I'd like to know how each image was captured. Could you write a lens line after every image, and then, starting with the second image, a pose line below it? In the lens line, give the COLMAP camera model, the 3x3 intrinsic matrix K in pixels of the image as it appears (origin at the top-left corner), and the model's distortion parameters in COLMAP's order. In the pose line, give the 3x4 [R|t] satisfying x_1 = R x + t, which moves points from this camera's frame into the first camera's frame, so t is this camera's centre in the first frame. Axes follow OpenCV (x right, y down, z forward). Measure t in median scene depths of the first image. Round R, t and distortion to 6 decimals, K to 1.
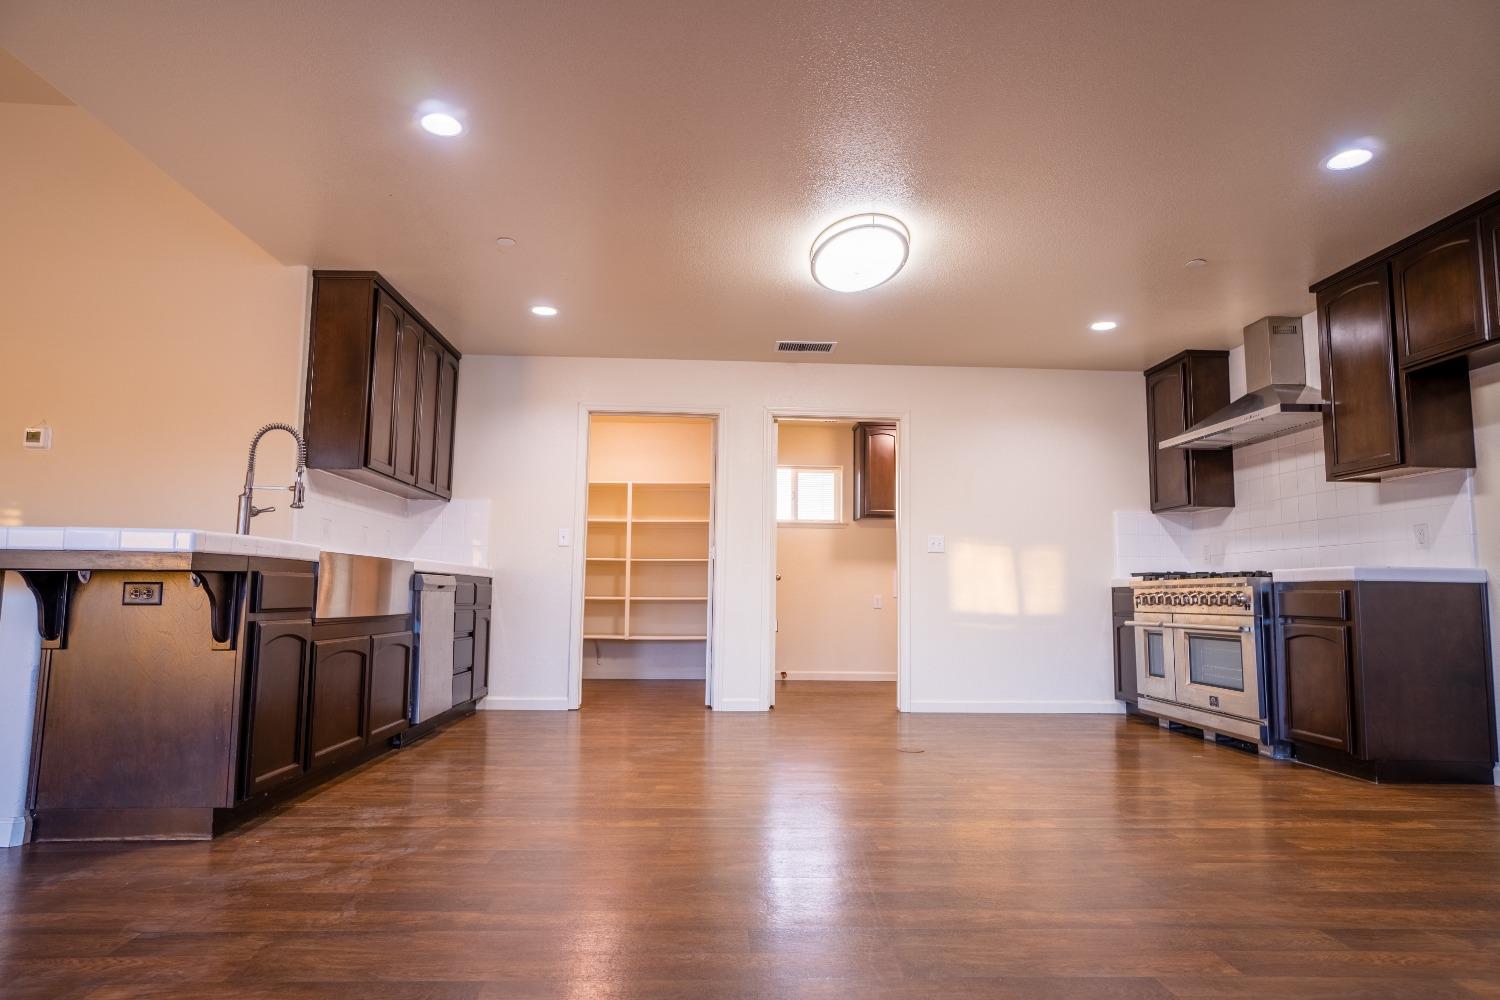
lens RADIAL K [[894.6, 0, 746.2], [0, 894.6, 504.2], [0, 0, 1]] dist [-0.010125, 0.020340]
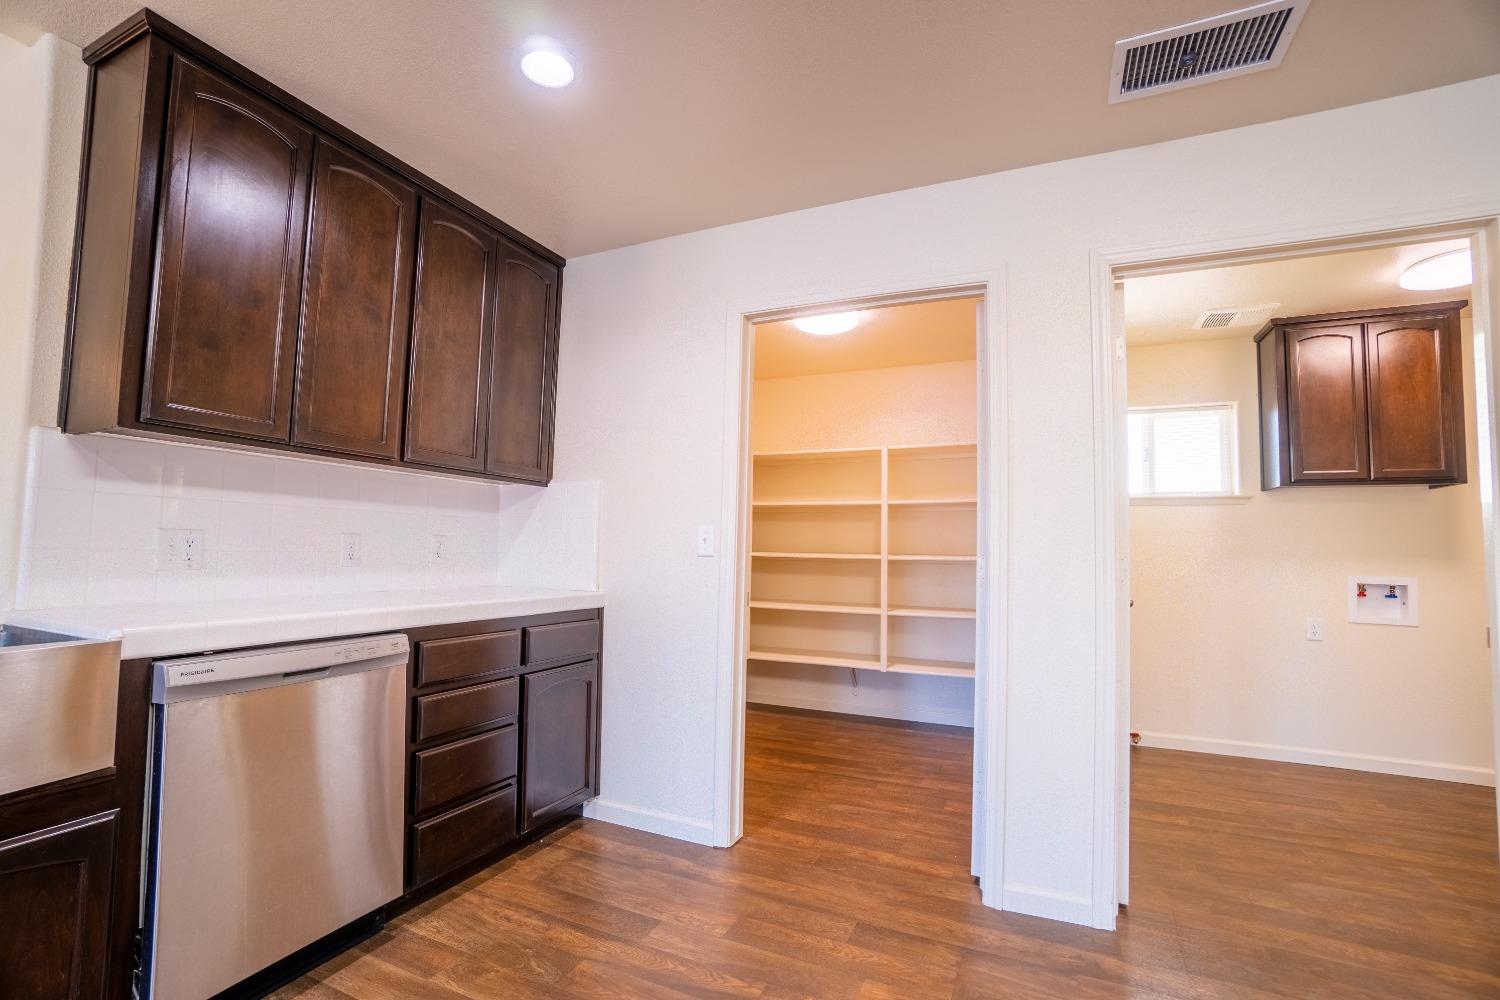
lens RADIAL K [[658.3, 0, 748.0], [0, 658.3, 505.5], [0, 0, 1]] dist [-0.055501, 0.017178]
pose [[0.890972, -0.023284, -0.453460, 0.008154], [0.038457, 0.998966, 0.024267, 0.004441], [0.452426, -0.039061, 0.890946, 0.492125]]
